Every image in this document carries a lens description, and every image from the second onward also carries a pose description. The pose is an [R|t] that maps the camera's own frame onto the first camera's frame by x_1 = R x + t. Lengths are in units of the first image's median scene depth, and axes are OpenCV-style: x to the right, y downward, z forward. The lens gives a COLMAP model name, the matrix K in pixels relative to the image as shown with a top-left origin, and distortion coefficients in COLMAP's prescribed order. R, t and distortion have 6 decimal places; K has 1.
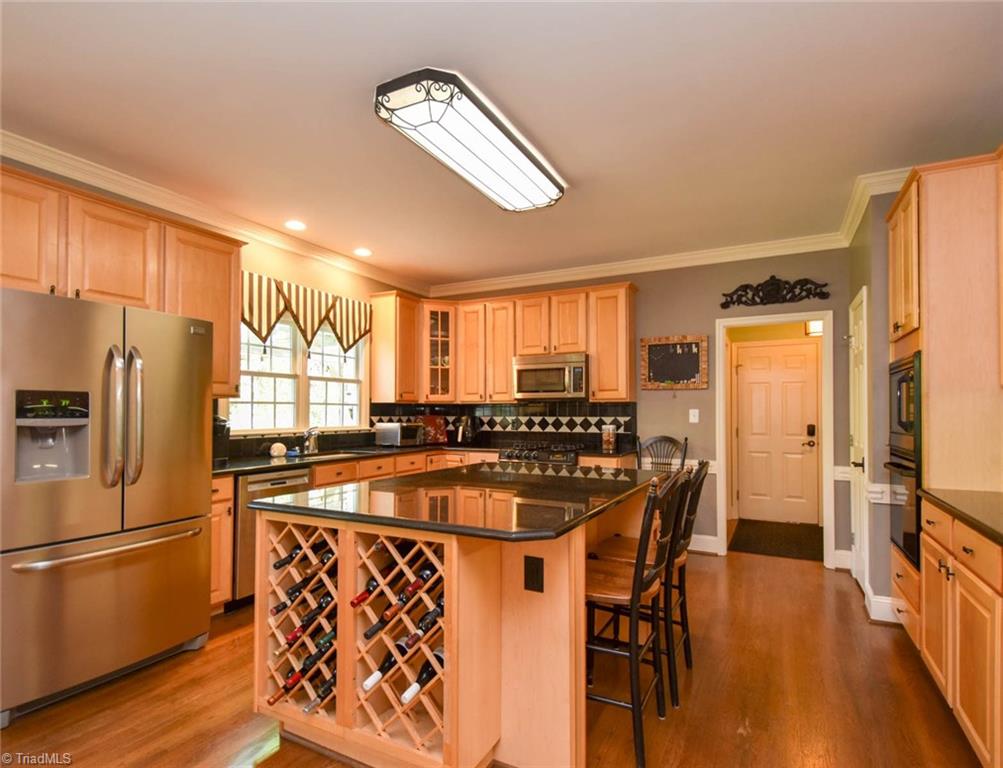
lens RADIAL K [[522.5, 0, 498.2], [0, 522.5, 405.2], [0, 0, 1]] dist [0.023264, 0.000531]
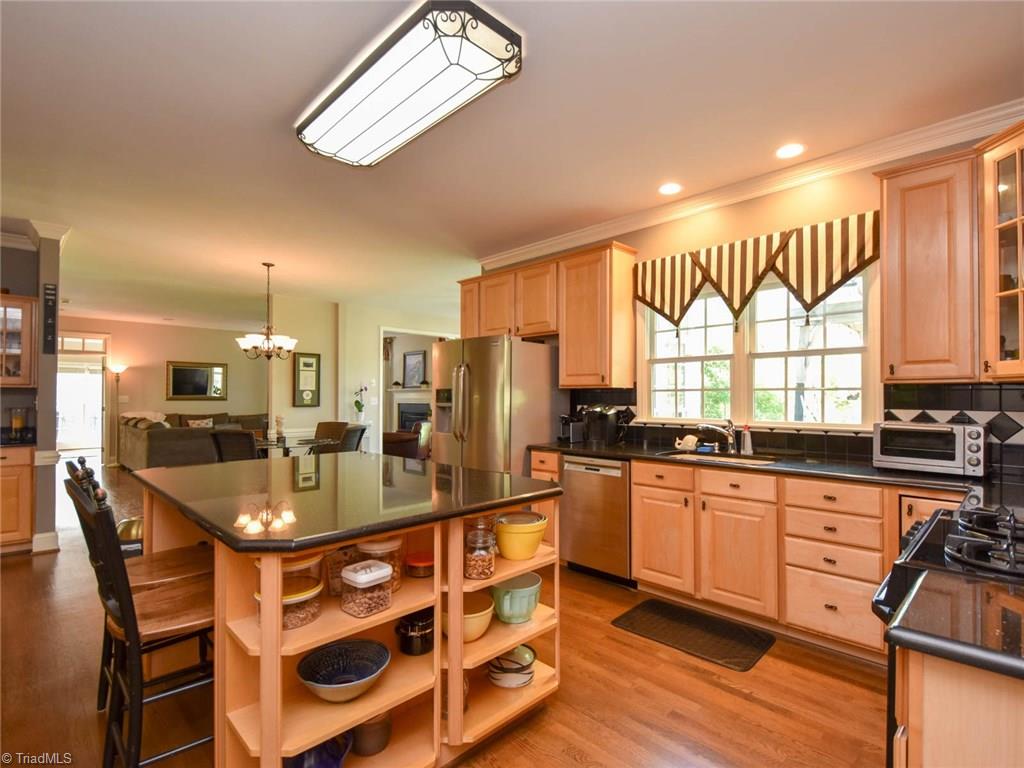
lens RADIAL K [[501.0, 0, 517.7], [0, 501.0, 389.7], [0, 0, 1]] dist [0.017606, -0.013228]
pose [[-0.300215, -0.015809, -0.953740, 0.420711], [0.011335, 0.999733, -0.020140, 0.007691], [0.953804, -0.016857, -0.299956, 0.858920]]
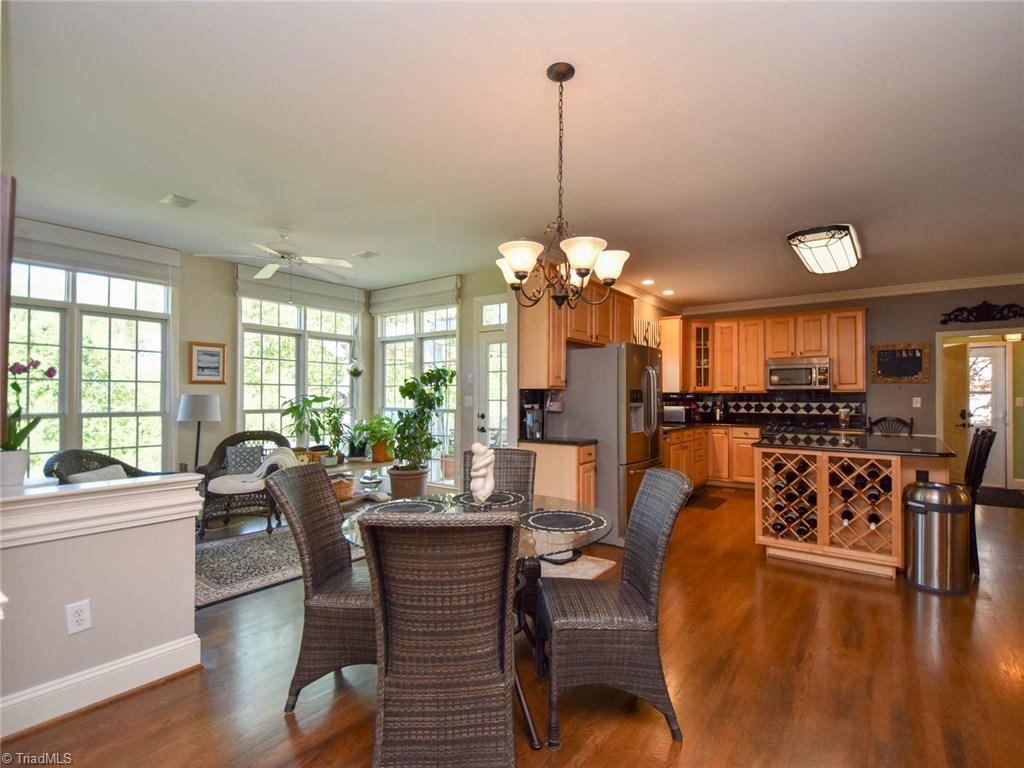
lens RADIAL K [[501.0, 0, 507.7], [0, 501.0, 392.2], [0, 0, 1]] dist [0.017606, -0.013228]
pose [[0.987937, -0.000977, -0.154850, -0.480501], [0.000949, 1.000000, -0.000257, -0.006561], [0.154851, 0.000107, 0.987938, -0.471590]]
